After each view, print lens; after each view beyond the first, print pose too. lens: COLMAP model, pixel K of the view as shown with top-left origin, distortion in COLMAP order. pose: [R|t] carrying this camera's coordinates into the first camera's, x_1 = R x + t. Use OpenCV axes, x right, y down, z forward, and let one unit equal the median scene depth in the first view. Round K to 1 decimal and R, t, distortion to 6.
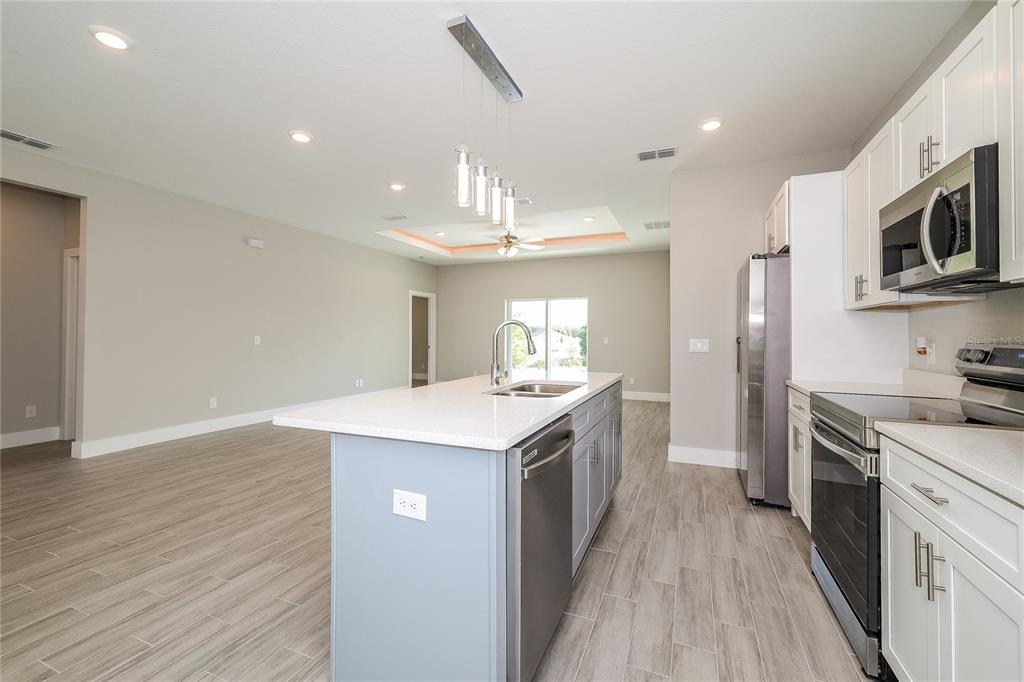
lens RADIAL K [[428.3, 0, 516.8], [0, 428.3, 333.4], [0, 0, 1]] dist [0.005165, 0.000623]
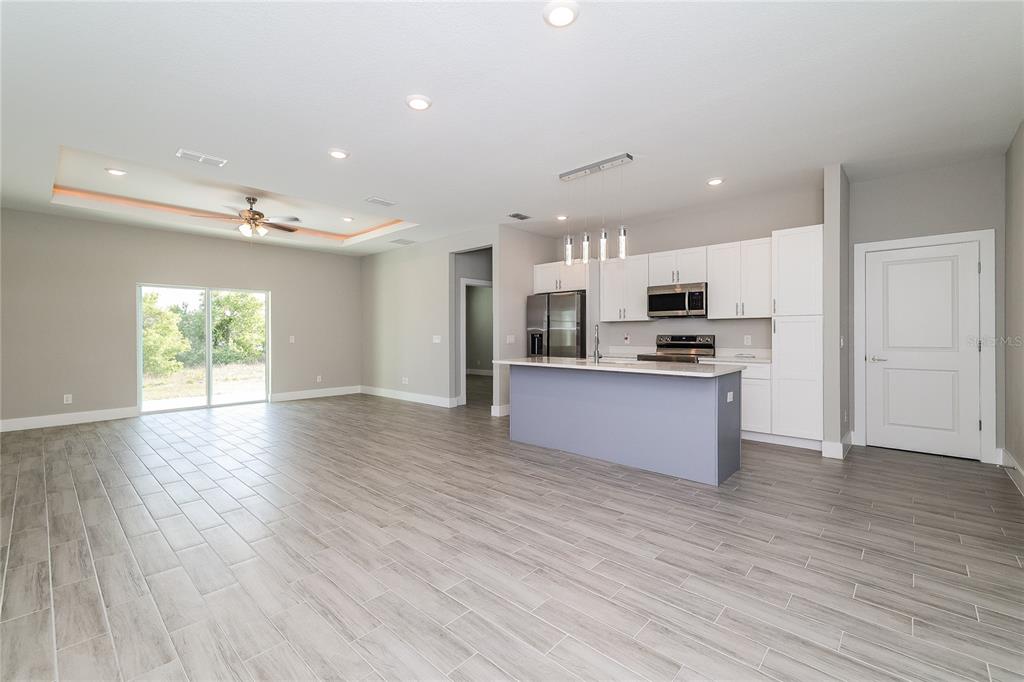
lens RADIAL K [[428.3, 0, 517.3], [0, 428.3, 336.5], [0, 0, 1]] dist [0.005165, 0.000623]
pose [[0.341759, -0.012954, 0.939698, -1.571045], [0.000048, 0.999905, 0.013766, -0.005285], [-0.939788, -0.004660, 0.341727, 0.653711]]
